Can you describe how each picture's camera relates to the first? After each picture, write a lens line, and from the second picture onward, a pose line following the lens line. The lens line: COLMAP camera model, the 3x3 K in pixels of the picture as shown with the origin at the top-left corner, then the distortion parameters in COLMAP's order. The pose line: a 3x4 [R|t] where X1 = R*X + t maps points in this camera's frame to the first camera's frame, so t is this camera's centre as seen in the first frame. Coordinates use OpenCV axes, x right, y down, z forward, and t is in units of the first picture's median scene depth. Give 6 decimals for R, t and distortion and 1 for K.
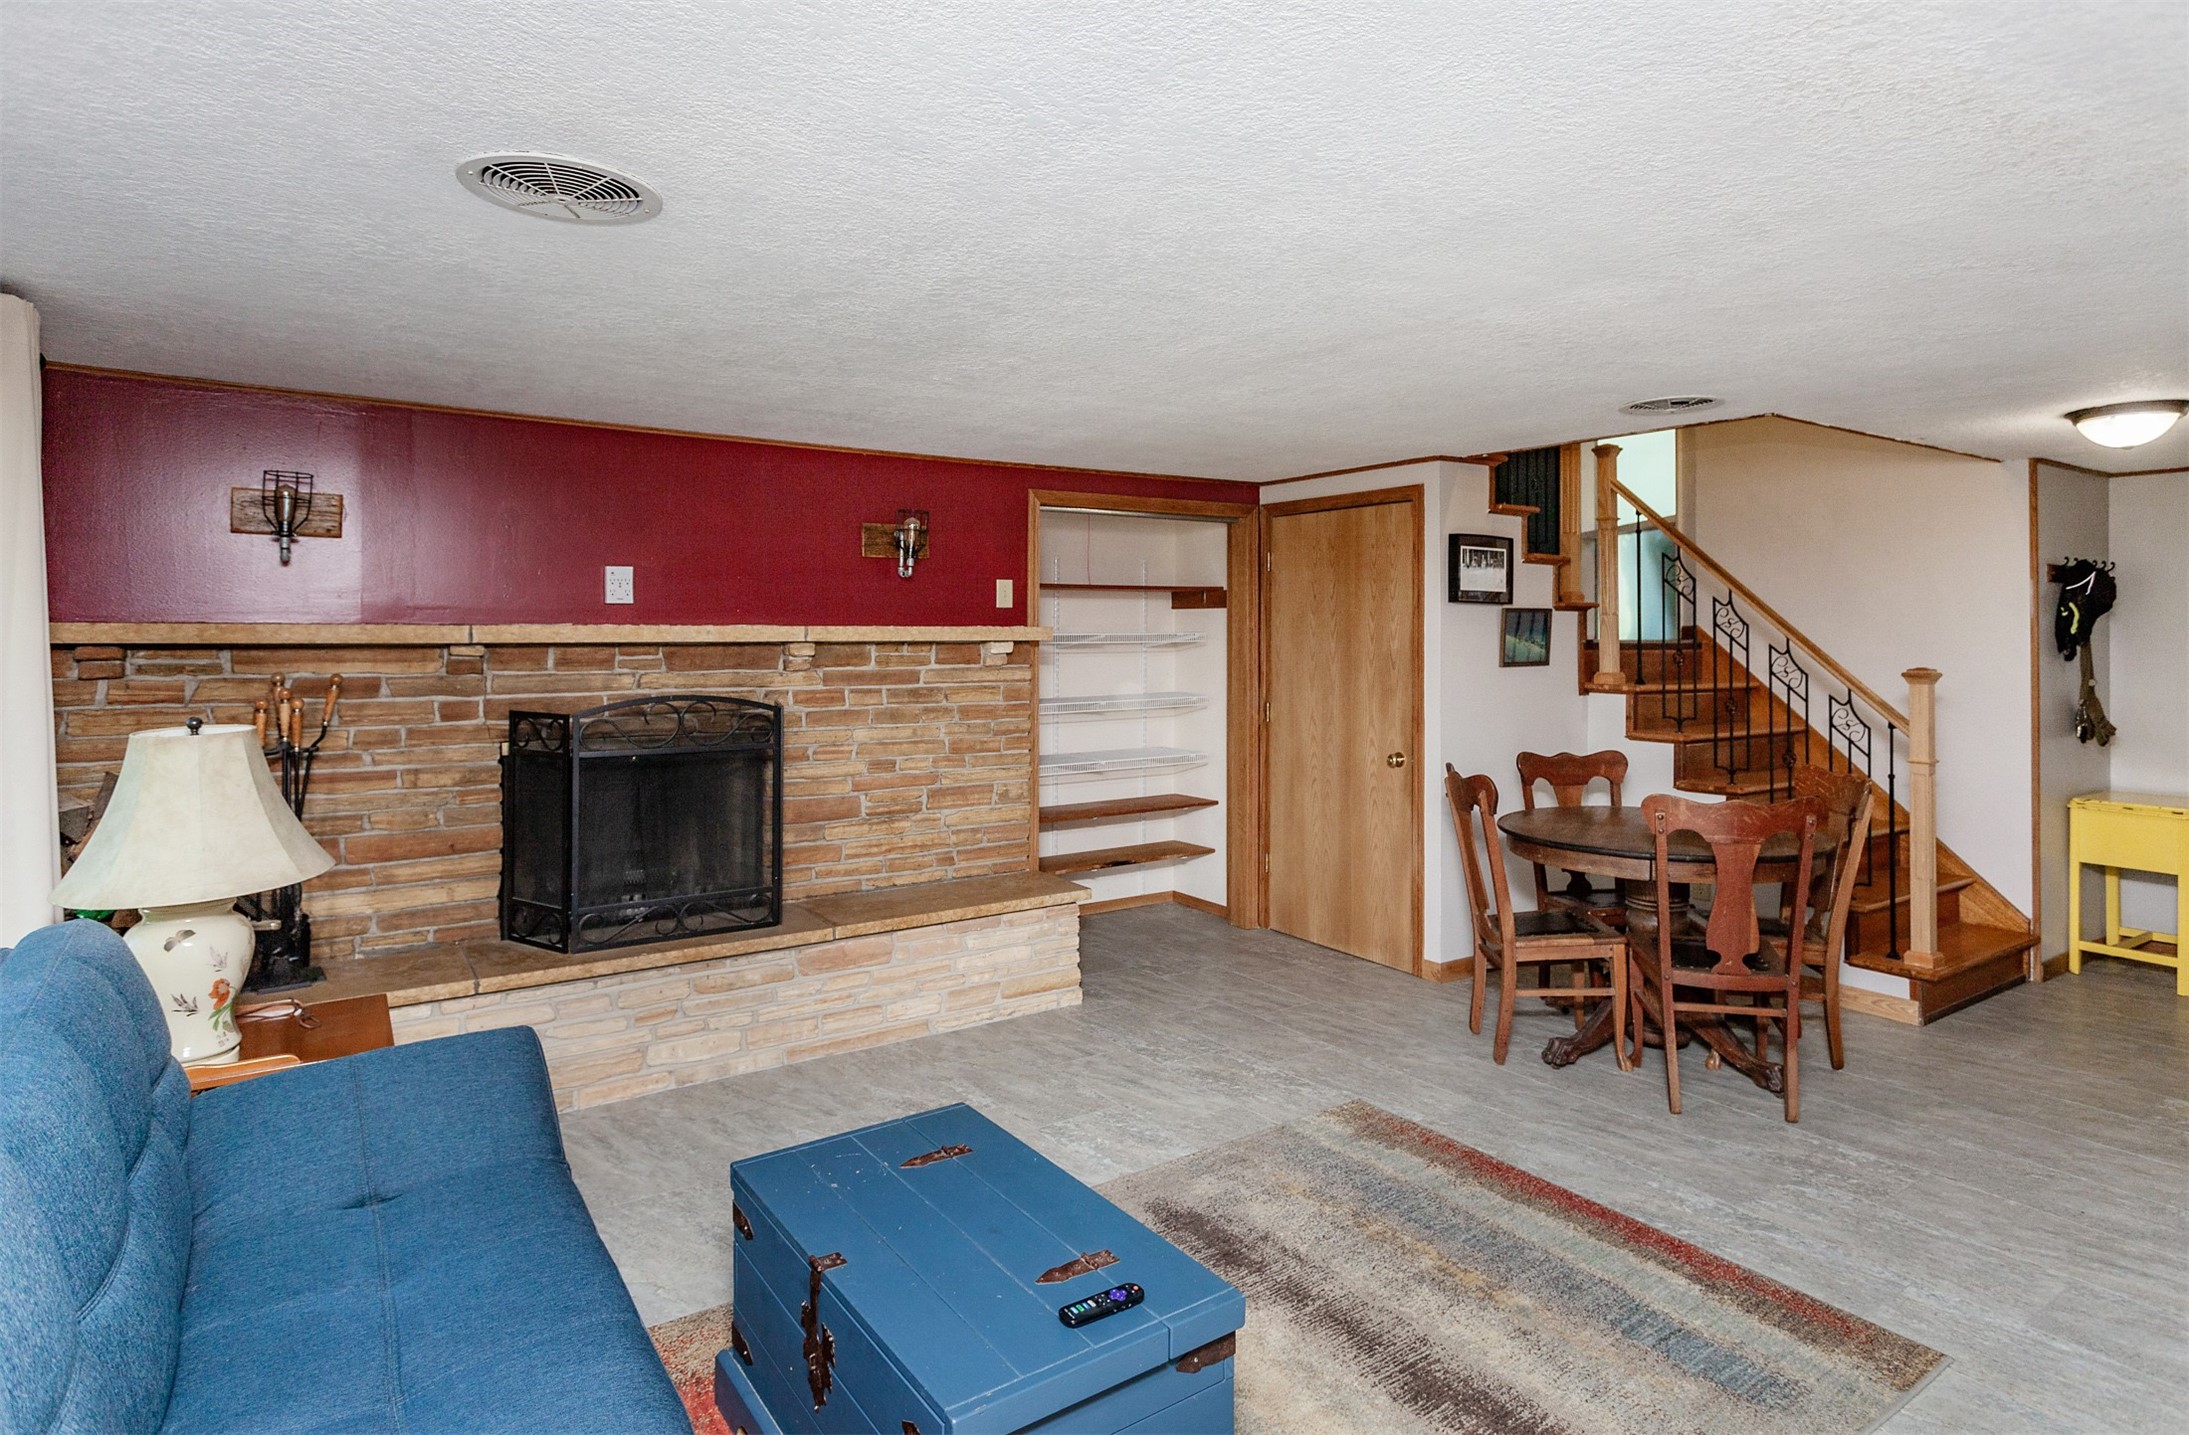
lens RADIAL K [[1176.1, 0, 1126.0], [0, 1176.1, 621.7], [0, 0, 1]] dist [-0.009403, 0.002686]
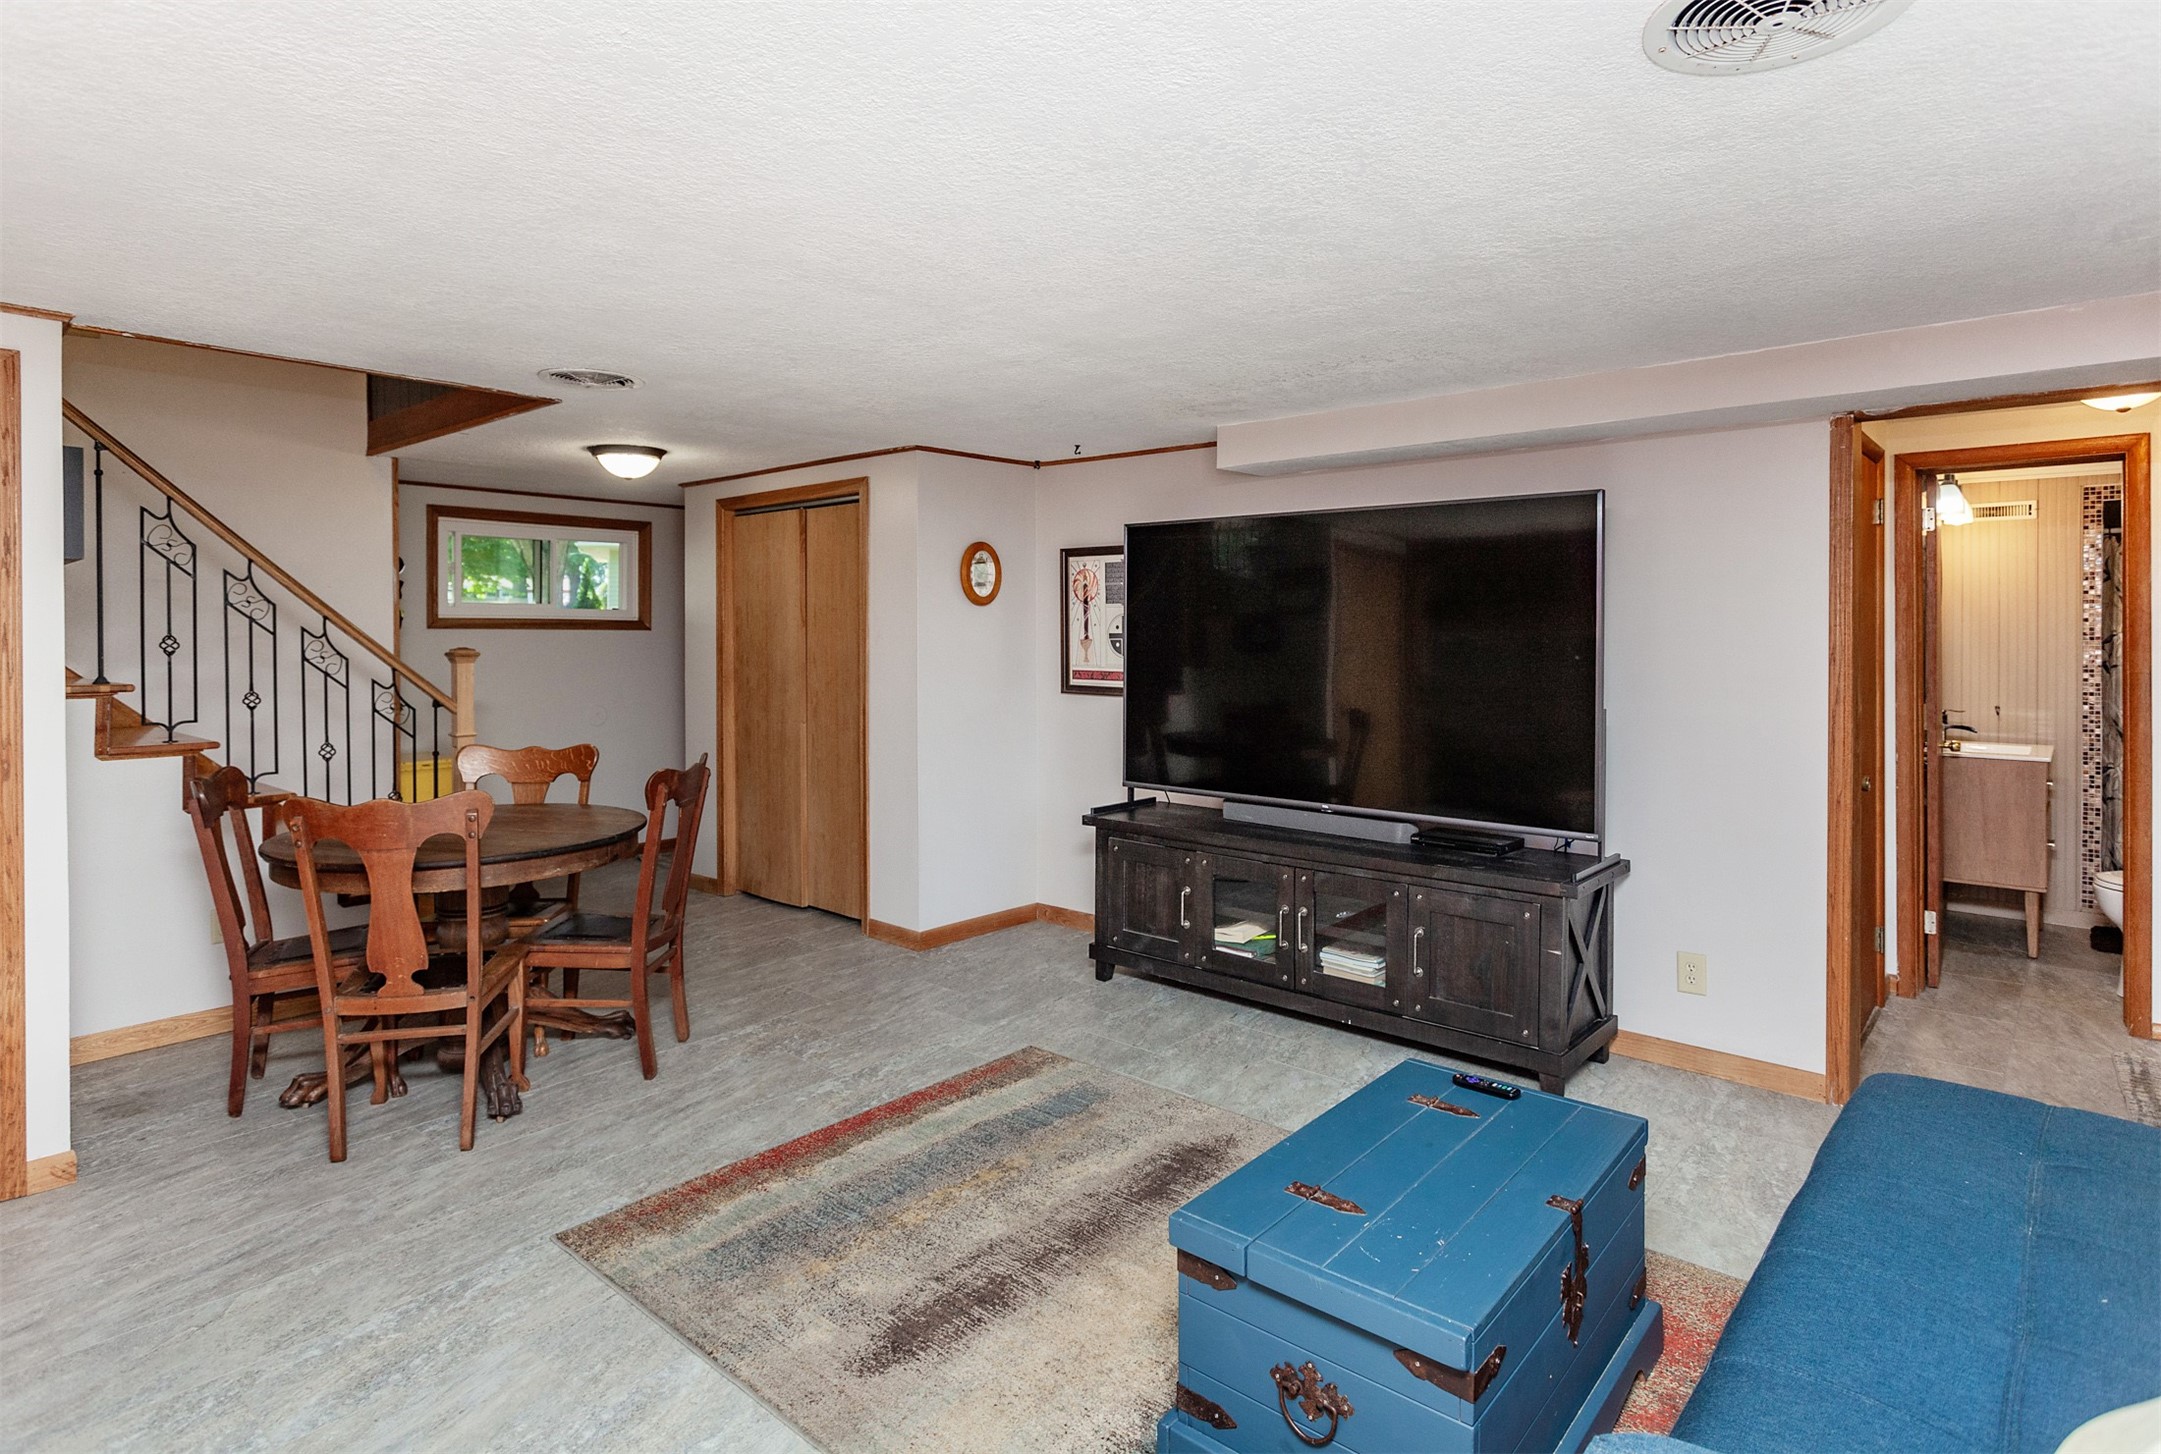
lens RADIAL K [[1154.1, 0, 1075.9], [0, 1154.1, 639.5], [0, 0, 1]] dist [0.001041, 0.001009]
pose [[-0.234478, -0.011557, 0.972053, -0.482816], [-0.010707, 0.999899, 0.009305, 0.015717], [-0.972062, -0.008226, -0.234579, 0.702858]]
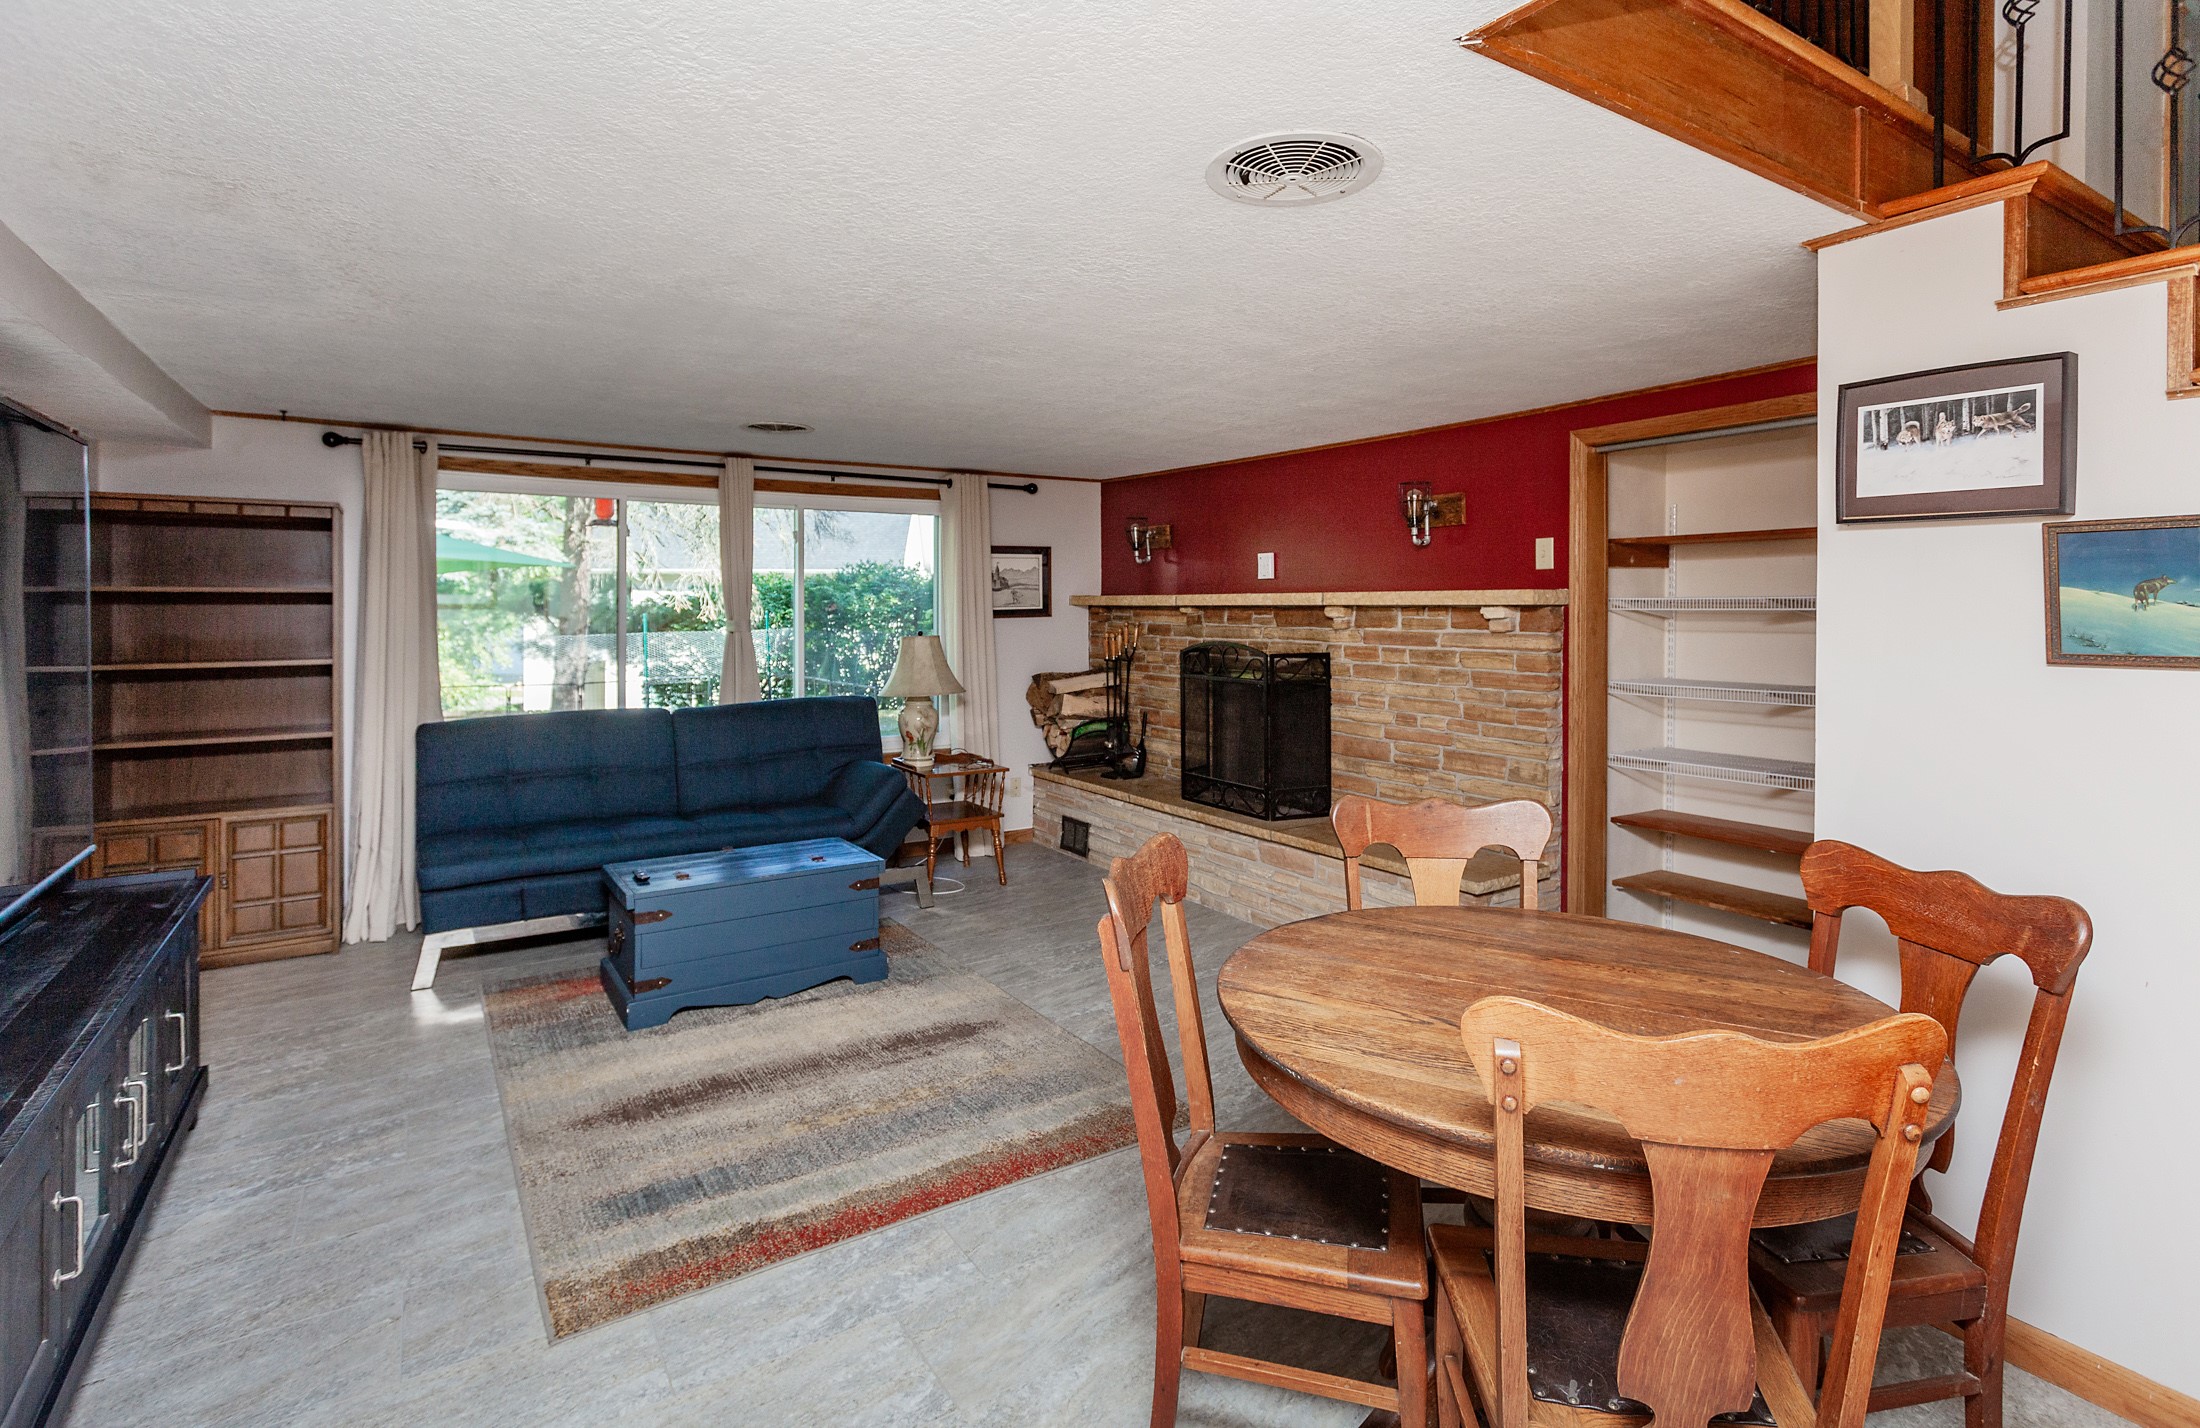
lens RADIAL K [[1061.8, 0, 1102.9], [0, 1061.8, 610.4], [0, 0, 1]] dist [-0.001195, -0.000015]
pose [[-0.029072, 0.000601, -0.999577, 0.822275], [0.006680, 0.999978, 0.000407, 0.019575], [0.999555, -0.006666, -0.029075, 0.780497]]
